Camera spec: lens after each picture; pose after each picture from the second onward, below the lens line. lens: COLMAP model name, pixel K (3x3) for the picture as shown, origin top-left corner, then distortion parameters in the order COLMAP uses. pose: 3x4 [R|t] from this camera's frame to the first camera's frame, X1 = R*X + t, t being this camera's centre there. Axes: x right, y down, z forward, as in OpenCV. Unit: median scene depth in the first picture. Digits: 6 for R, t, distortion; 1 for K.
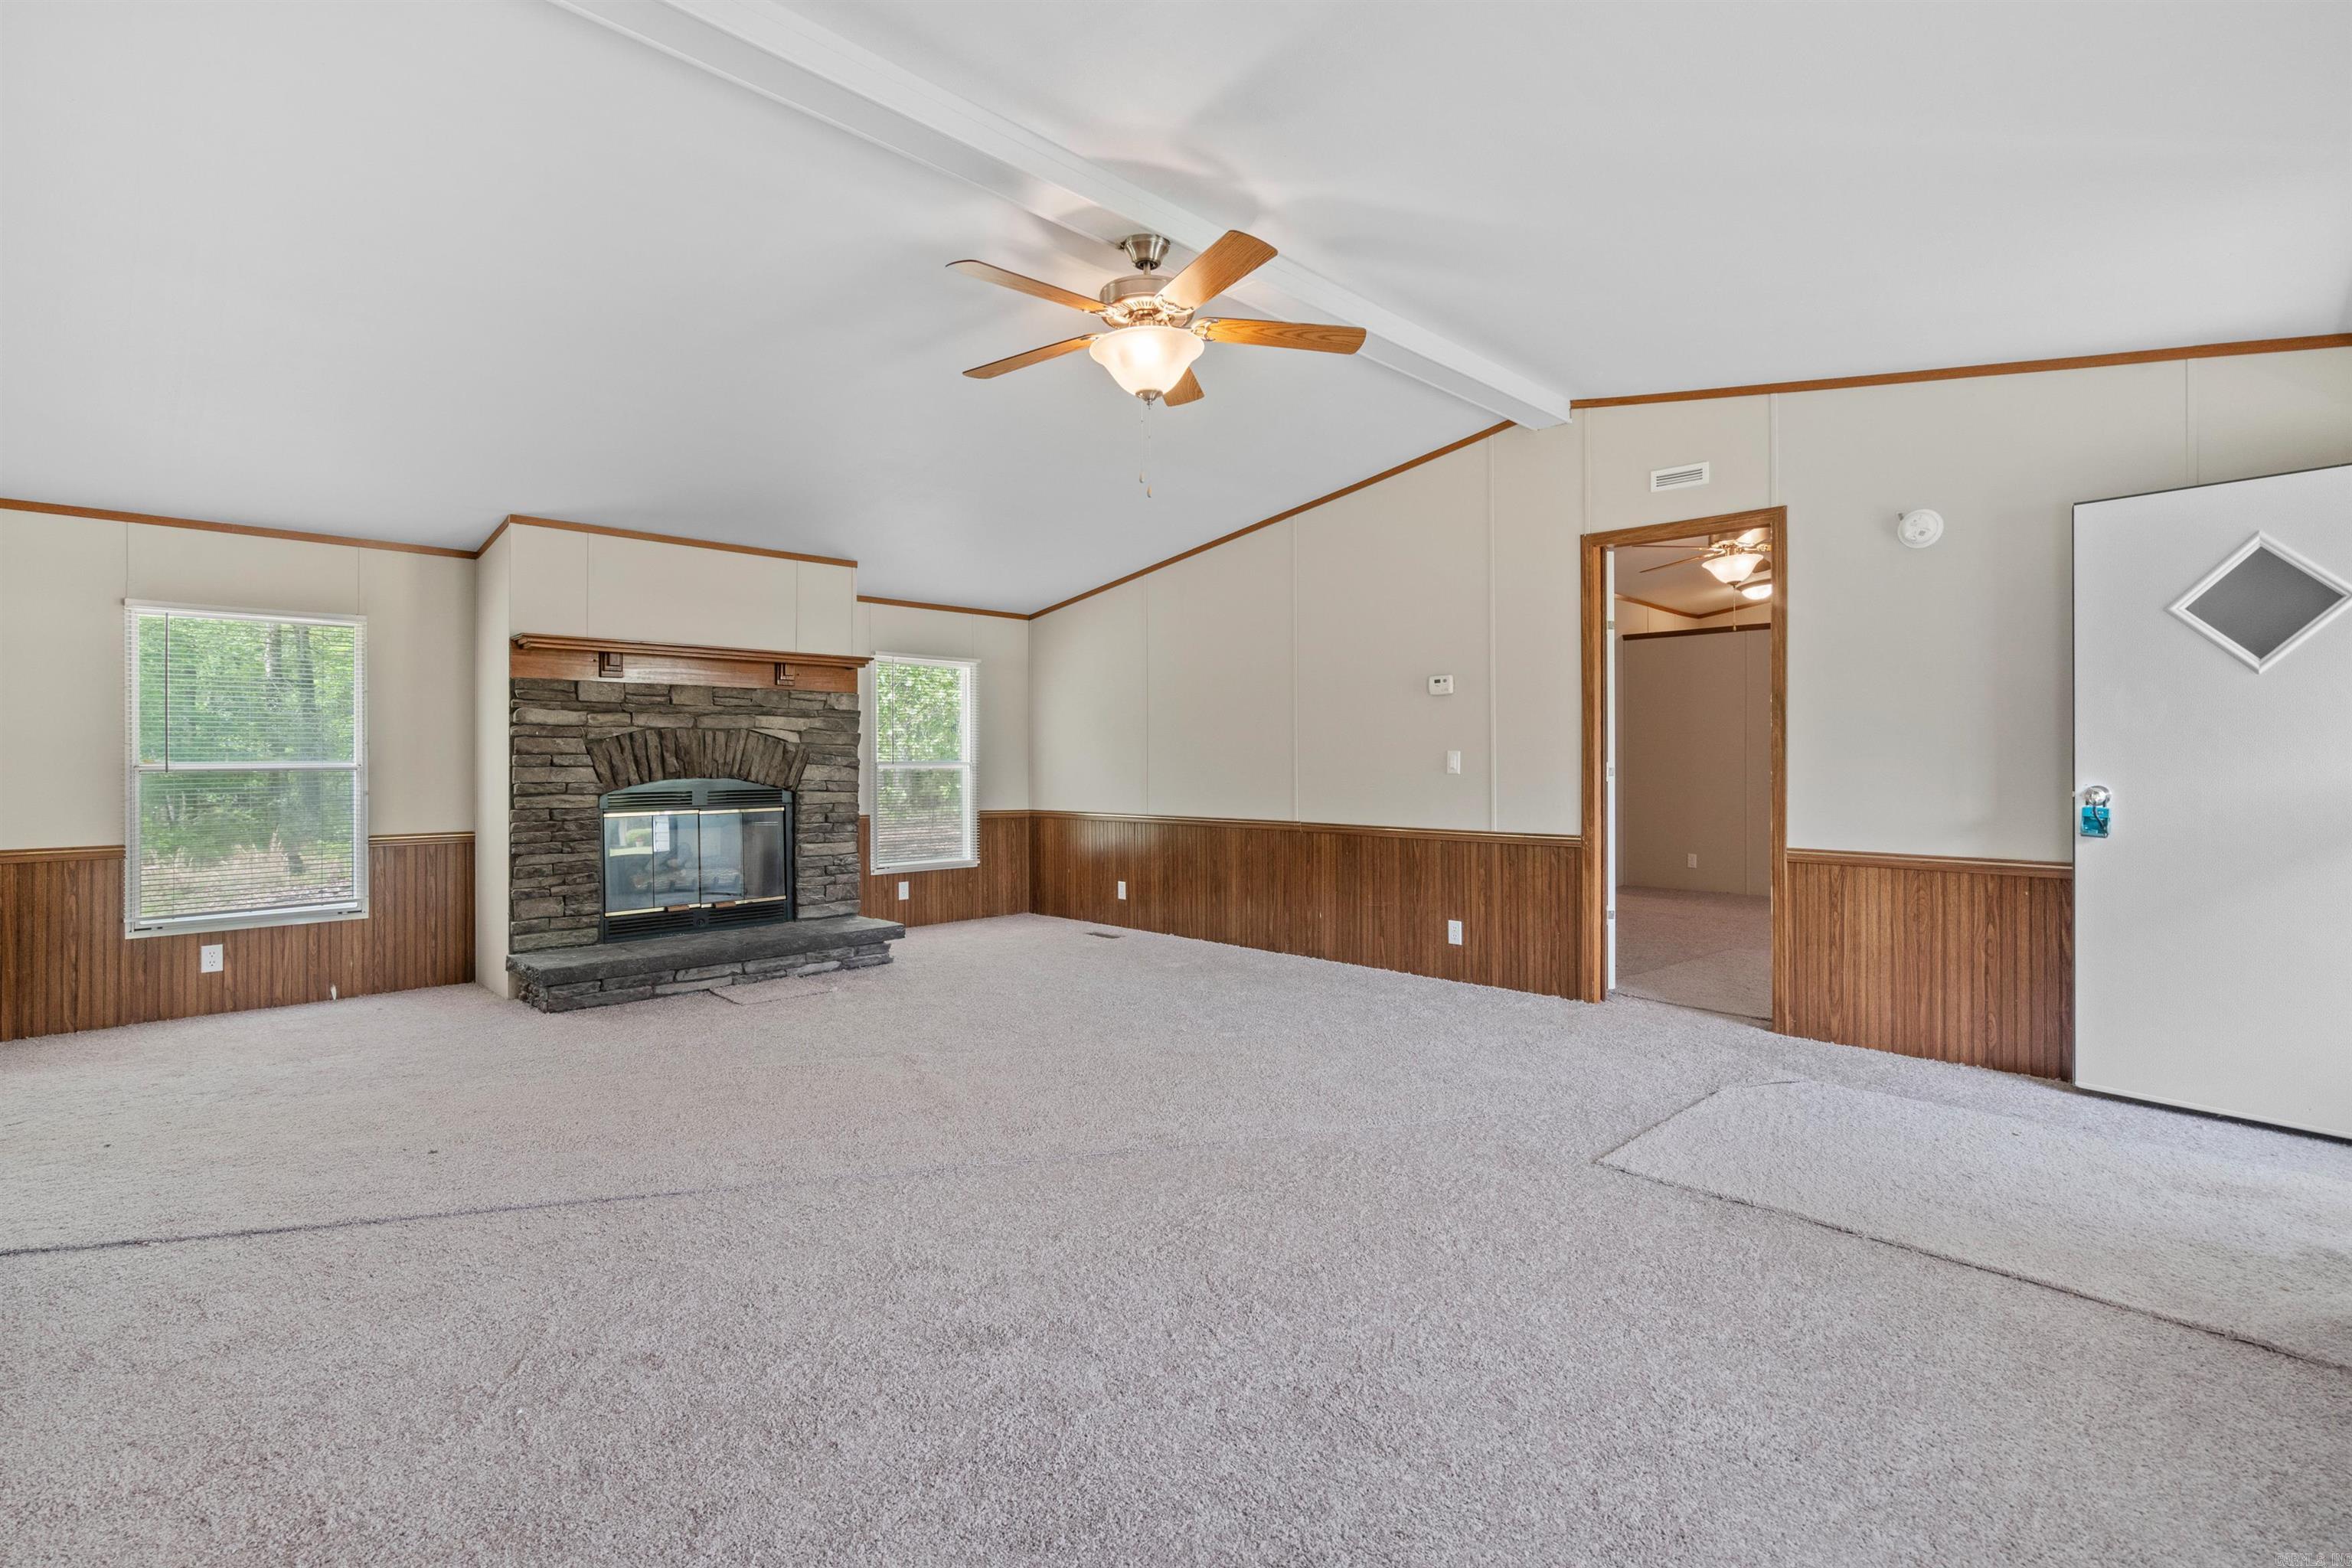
lens RADIAL K [[1086.7, 0, 1175.2], [0, 1086.7, 744.3], [0, 0, 1]] dist [0.000459, -0.002807]
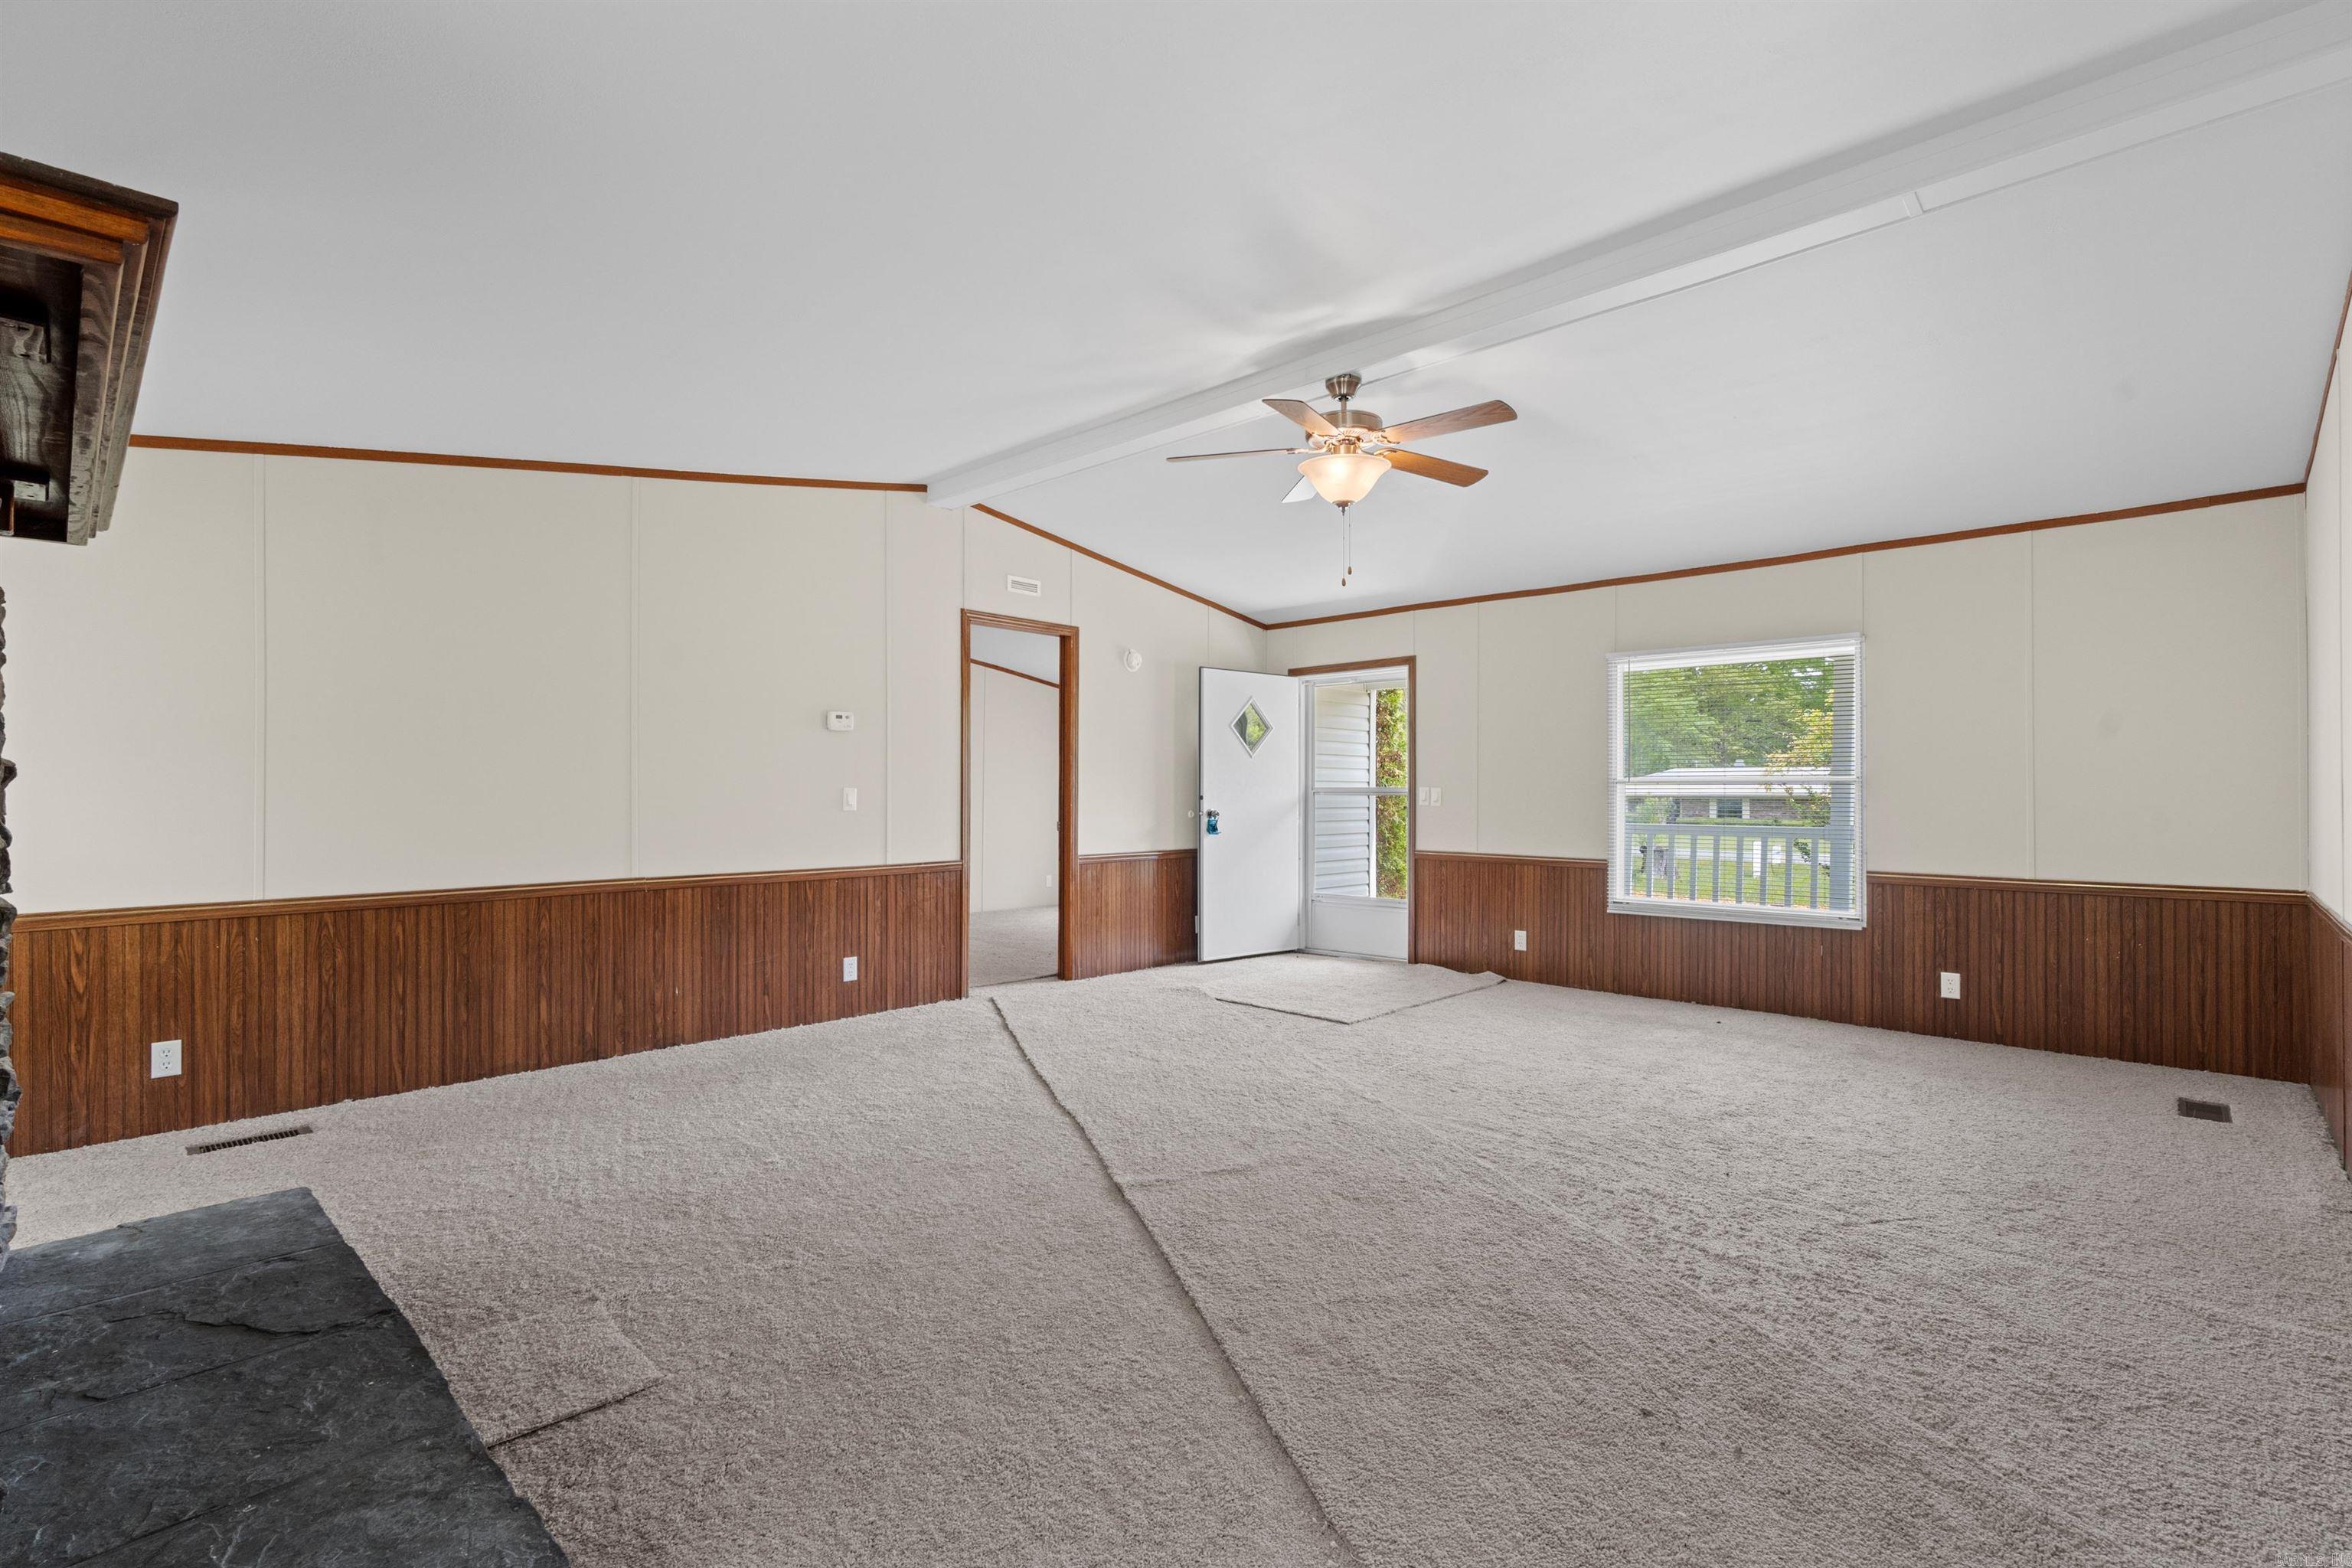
lens RADIAL K [[1086.7, 0, 1161.2], [0, 1086.7, 782.3], [0, 0, 1]] dist [0.000459, -0.002807]
pose [[-0.032156, 0.009929, 0.999434, -0.755766], [-0.014262, 0.999844, -0.010392, 0.007198], [-0.999381, -0.014588, -0.032009, 0.746598]]
